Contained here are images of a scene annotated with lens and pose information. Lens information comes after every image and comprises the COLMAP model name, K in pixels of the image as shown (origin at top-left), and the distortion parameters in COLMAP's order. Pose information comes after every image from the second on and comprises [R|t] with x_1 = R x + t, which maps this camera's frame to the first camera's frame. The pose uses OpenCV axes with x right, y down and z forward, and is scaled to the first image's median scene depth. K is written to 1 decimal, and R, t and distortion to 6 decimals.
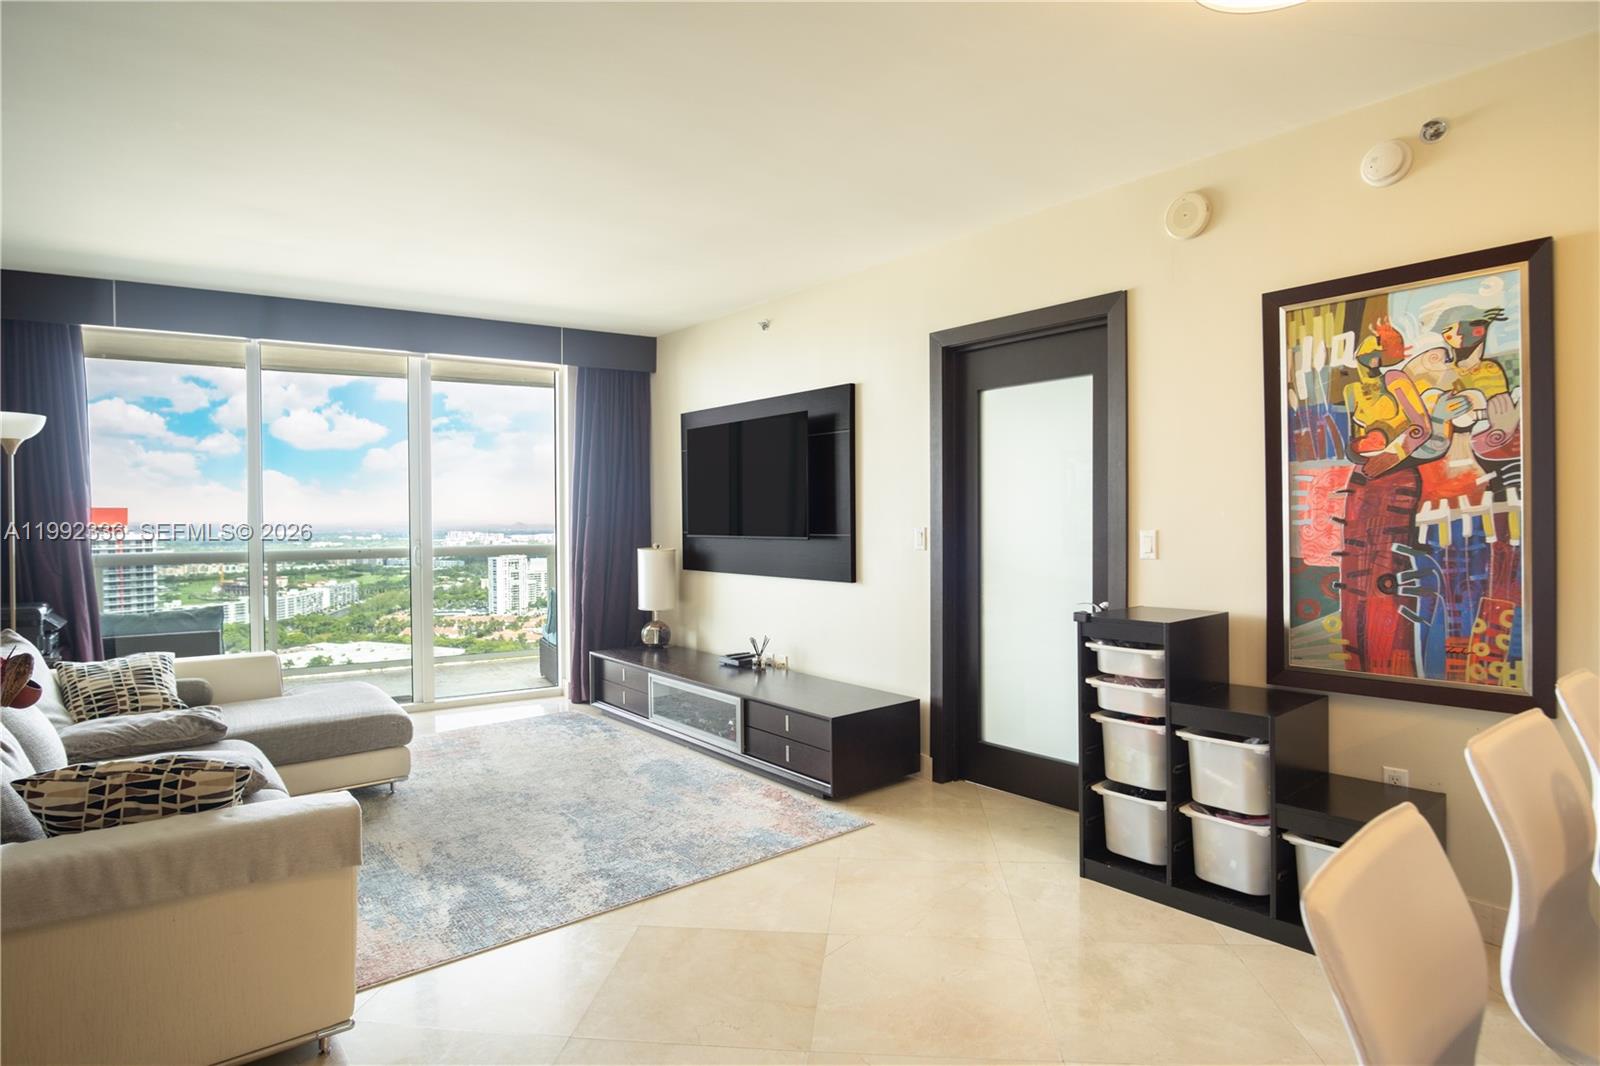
lens RADIAL K [[880.3, 0, 795.7], [0, 880.3, 527.5], [0, 0, 1]] dist [-0.014403, 0.000418]
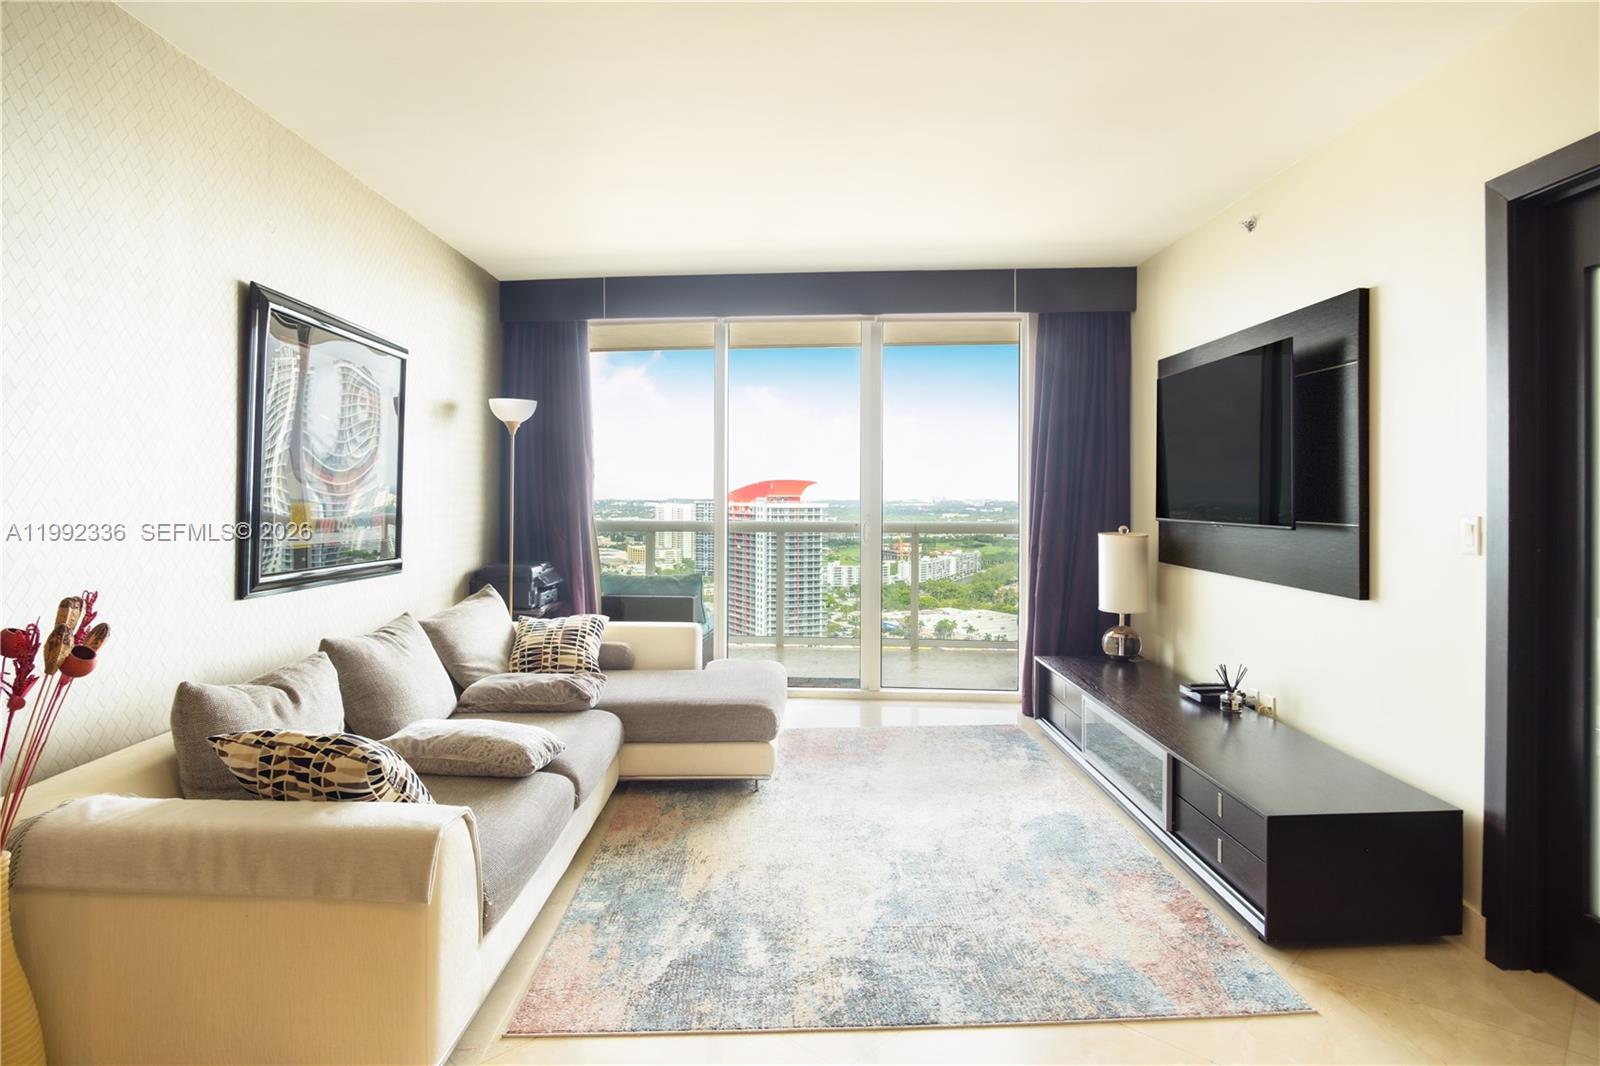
lens RADIAL K [[920.4, 0, 808.5], [0, 920.4, 483.7], [0, 0, 1]] dist [-0.014338, -0.000052]
pose [[0.795848, 0.003755, -0.605484, 0.160225], [-0.015968, 0.999763, -0.014788, -0.005777], [0.605285, 0.021438, 0.795720, 0.250543]]
